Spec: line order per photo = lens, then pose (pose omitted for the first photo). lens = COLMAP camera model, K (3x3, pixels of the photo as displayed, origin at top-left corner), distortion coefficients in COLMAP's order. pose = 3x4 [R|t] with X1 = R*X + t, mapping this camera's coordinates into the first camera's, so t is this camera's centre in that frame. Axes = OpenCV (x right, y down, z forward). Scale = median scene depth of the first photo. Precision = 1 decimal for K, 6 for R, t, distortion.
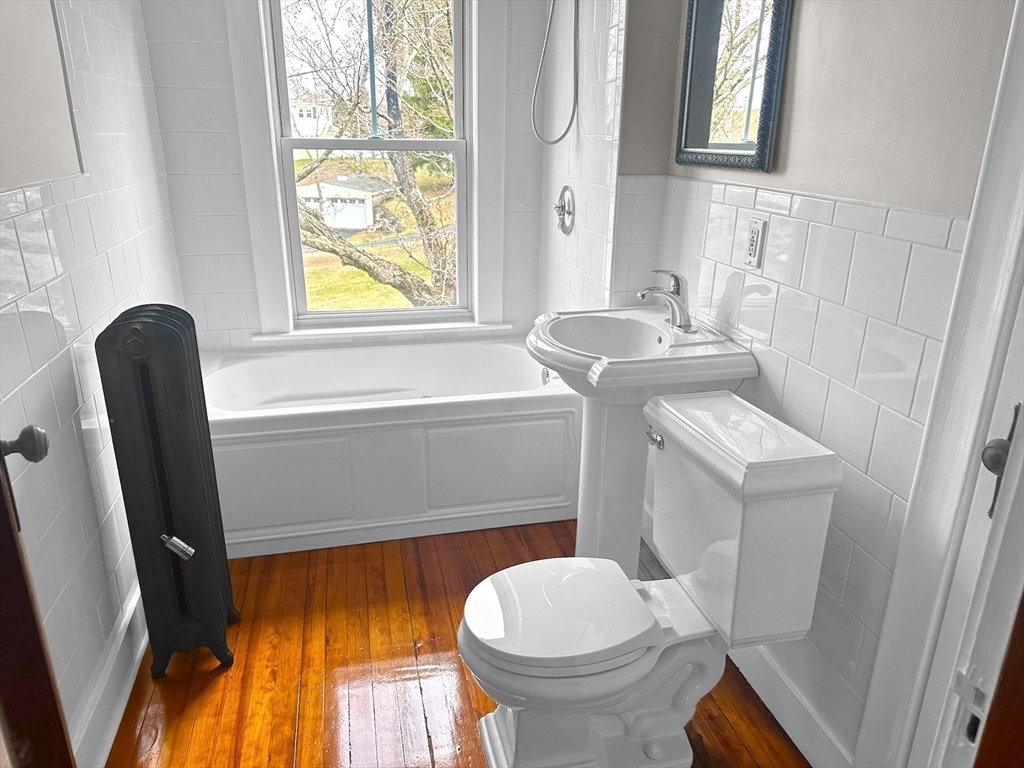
lens RADIAL K [[737.9, 0, 489.0], [0, 737.9, 386.5], [0, 0, 1]] dist [0.160474, -0.300488]
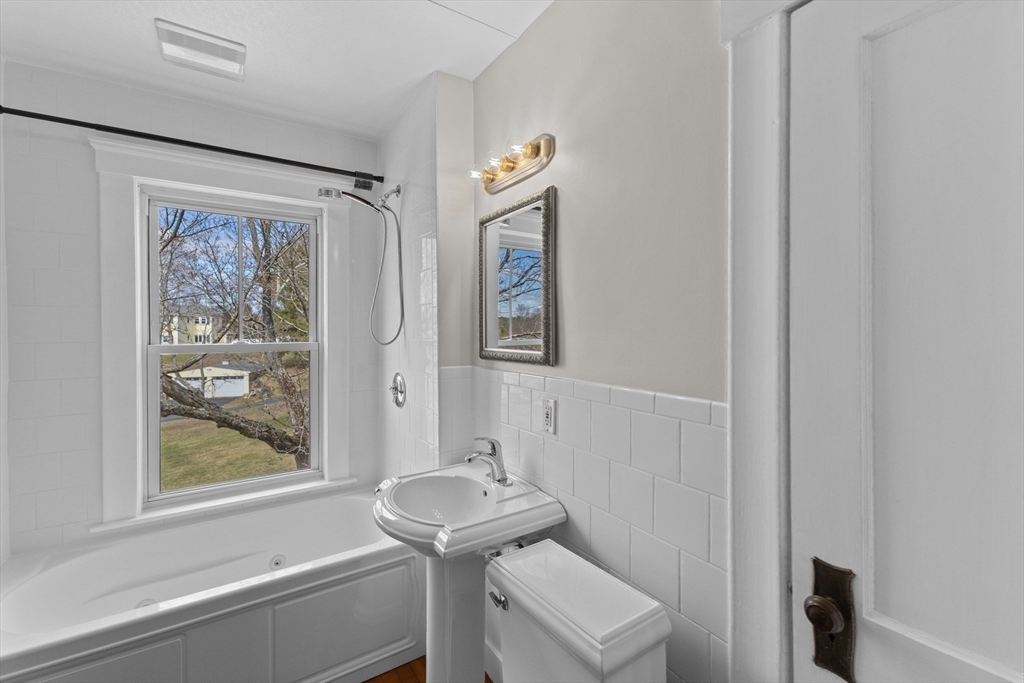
lens RADIAL K [[444.8, 0, 516.6], [0, 444.8, 320.8], [0, 0, 1]] dist [-0.000017, 0.000000]
pose [[0.926548, -0.003248, 0.376162, -0.001873], [0.130685, 0.940460, -0.313777, -0.089531], [-0.352746, 0.339888, 0.871806, 0.216967]]
